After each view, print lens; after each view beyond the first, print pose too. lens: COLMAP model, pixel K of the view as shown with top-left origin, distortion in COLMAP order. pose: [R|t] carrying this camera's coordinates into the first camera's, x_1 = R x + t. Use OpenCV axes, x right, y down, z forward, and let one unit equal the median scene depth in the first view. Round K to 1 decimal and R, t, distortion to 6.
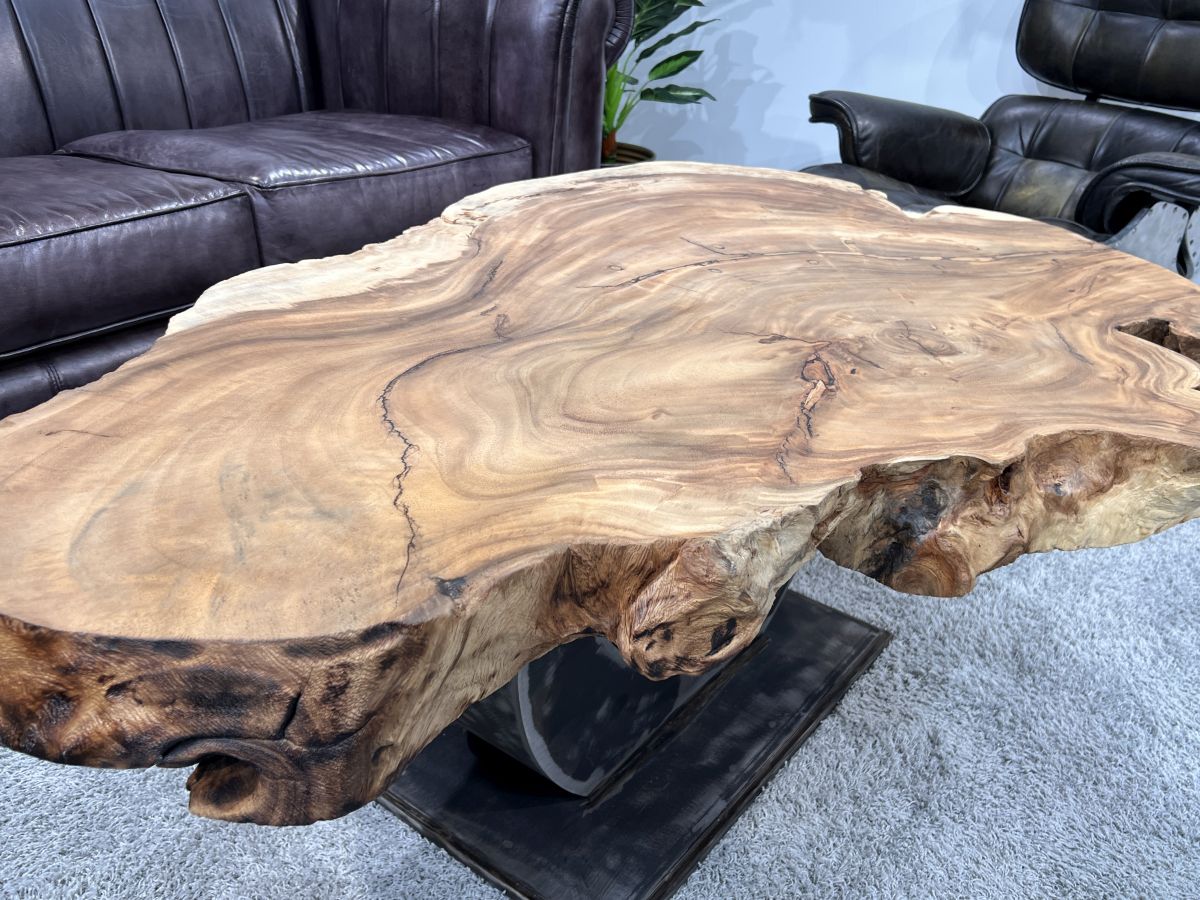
lens RADIAL K [[1049.7, 0, 574.9], [0, 1049.7, 437.3], [0, 0, 1]] dist [0.040253, -0.048958]
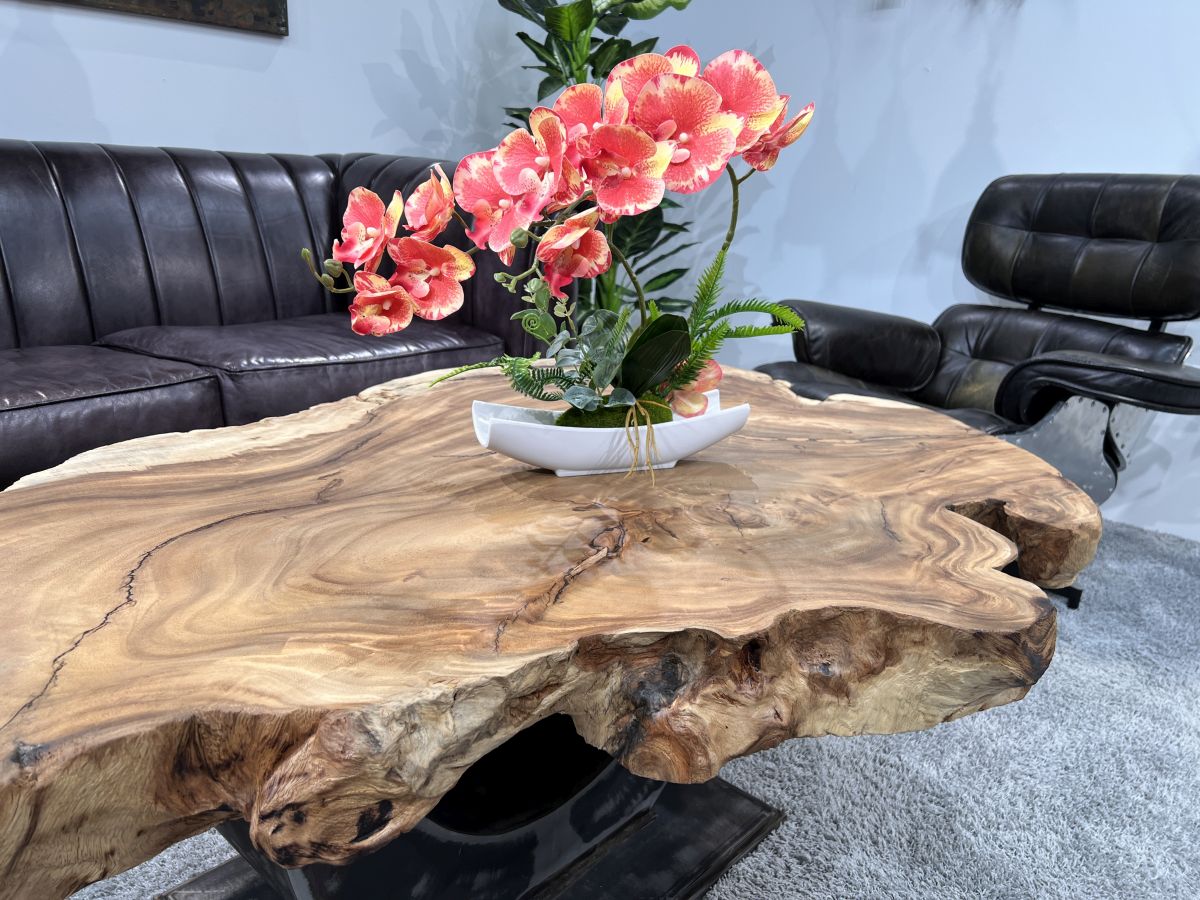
lens RADIAL K [[909.9, 0, 587.1], [0, 909.9, 441.3], [0, 0, 1]] dist [0.049869, -0.053879]
pose [[0.996249, 0.015663, -0.085108, 0.140514], [-0.030447, 0.984042, -0.175310, -0.000807], [0.081004, 0.177244, 0.980828, 0.060959]]
